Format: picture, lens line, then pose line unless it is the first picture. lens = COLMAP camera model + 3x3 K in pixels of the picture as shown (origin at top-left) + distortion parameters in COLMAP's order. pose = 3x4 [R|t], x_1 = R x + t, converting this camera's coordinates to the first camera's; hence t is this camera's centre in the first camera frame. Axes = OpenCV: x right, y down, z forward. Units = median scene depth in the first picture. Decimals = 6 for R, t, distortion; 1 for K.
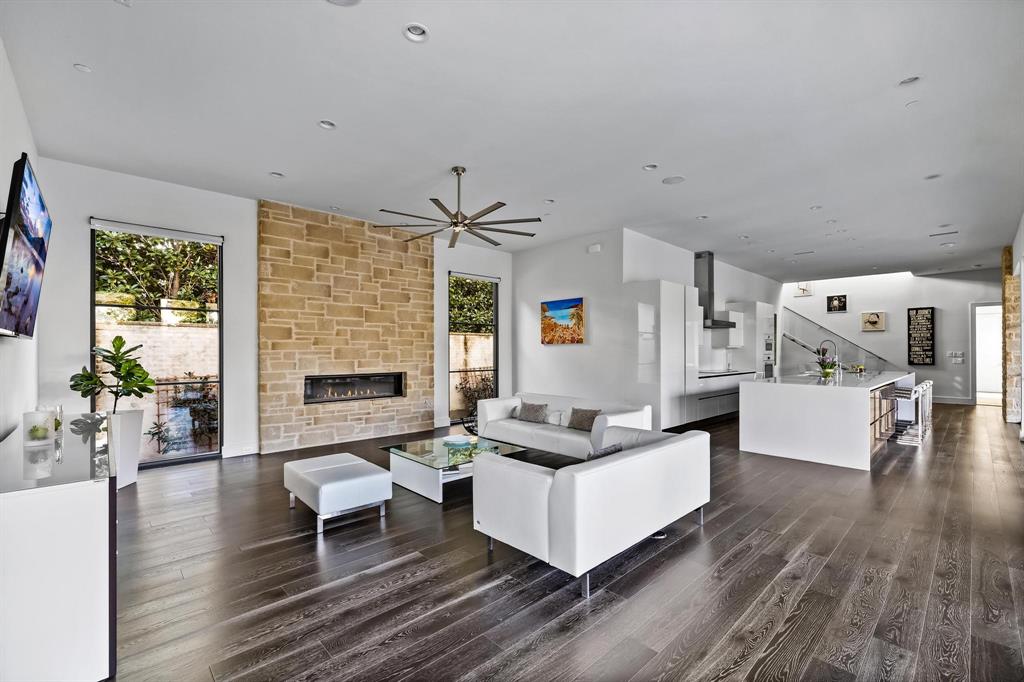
lens RADIAL K [[436.3, 0, 509.7], [0, 436.3, 337.0], [0, 0, 1]] dist [-0.001209, -0.000245]
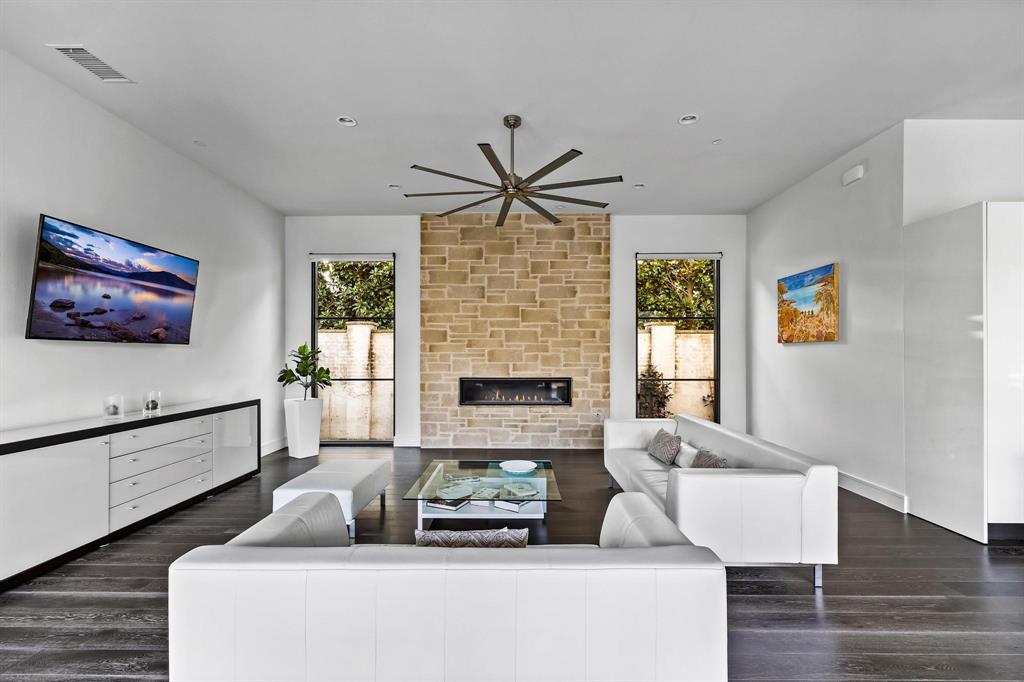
lens RADIAL K [[446.0, 0, 512.0], [0, 446.0, 341.0], [0, 0, 1]] dist [0.002420, 0.000048]
pose [[0.723739, -0.017249, -0.689859, 0.305842], [0.019798, 0.999795, -0.004229, 0.009774], [0.689790, -0.010597, 0.723932, 0.299821]]
